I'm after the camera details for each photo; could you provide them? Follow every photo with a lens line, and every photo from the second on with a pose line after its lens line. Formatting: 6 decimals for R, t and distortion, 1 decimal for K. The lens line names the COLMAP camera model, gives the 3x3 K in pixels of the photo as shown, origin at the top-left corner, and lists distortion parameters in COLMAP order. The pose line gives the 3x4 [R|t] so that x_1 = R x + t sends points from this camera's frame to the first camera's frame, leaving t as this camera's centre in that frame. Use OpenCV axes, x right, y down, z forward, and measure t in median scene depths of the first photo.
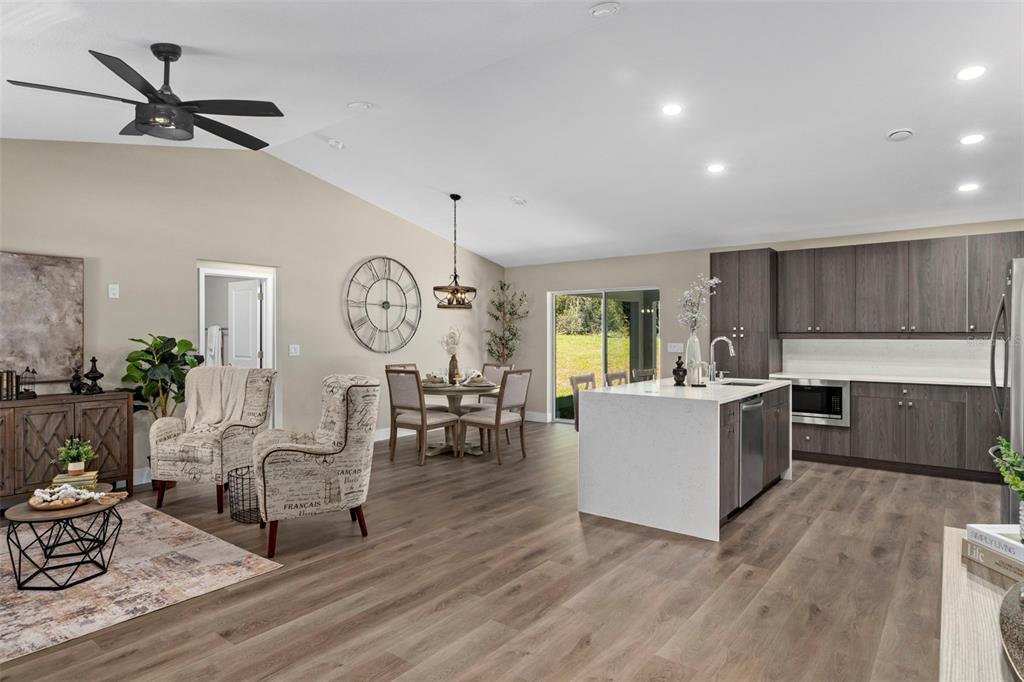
lens RADIAL K [[569.3, 0, 502.5], [0, 569.3, 337.2], [0, 0, 1]] dist [-0.002039, -0.000590]
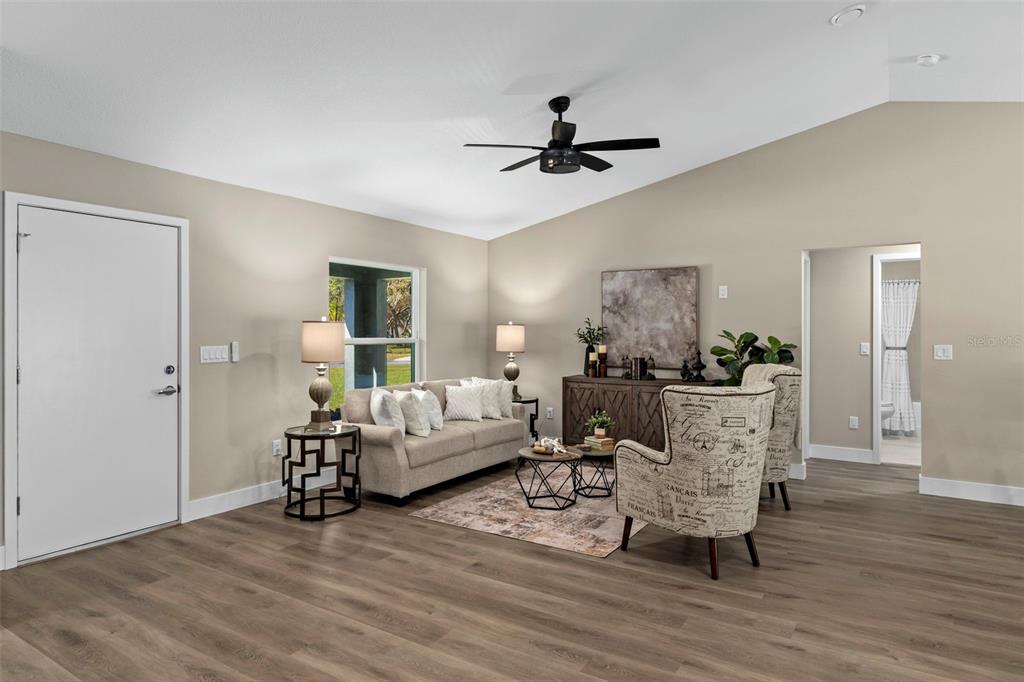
lens RADIAL K [[596.1, 0, 511.3], [0, 596.1, 327.6], [0, 0, 1]] dist [-0.004725, -0.000254]
pose [[0.111613, -0.005192, -0.993738, 0.454036], [-0.004118, 0.999975, -0.005687, -0.003271], [0.993743, 0.004727, 0.111589, 0.486793]]
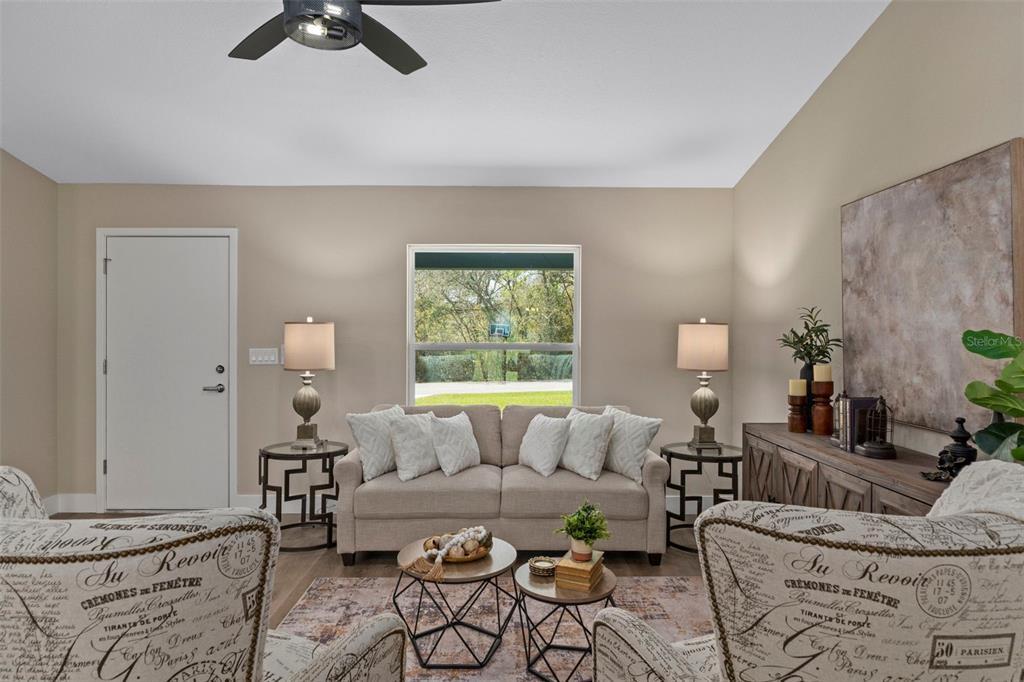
lens RADIAL K [[601.1, 0, 512.0], [0, 601.1, 341.0], [0, 0, 1]] dist [-0.002160, -0.000942]
pose [[-0.768643, 0.004678, -0.639661, -0.208274], [-0.003960, 0.999919, 0.012070, -0.002908], [0.639666, 0.011811, -0.768562, 1.112116]]
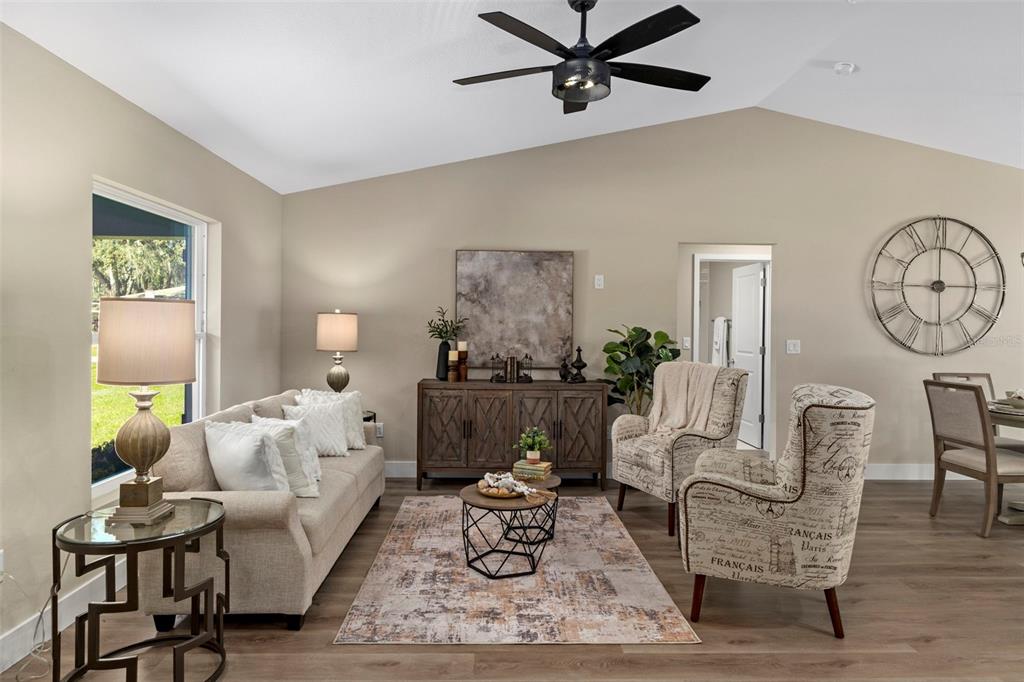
lens RADIAL K [[596.1, 0, 511.3], [0, 596.1, 327.6], [0, 0, 1]] dist [-0.004725, -0.000254]
pose [[0.642216, 0.010626, -0.766450, 0.026789], [-0.014144, 0.999898, 0.002011, -0.000231], [0.766393, 0.009549, 0.642301, 0.217542]]
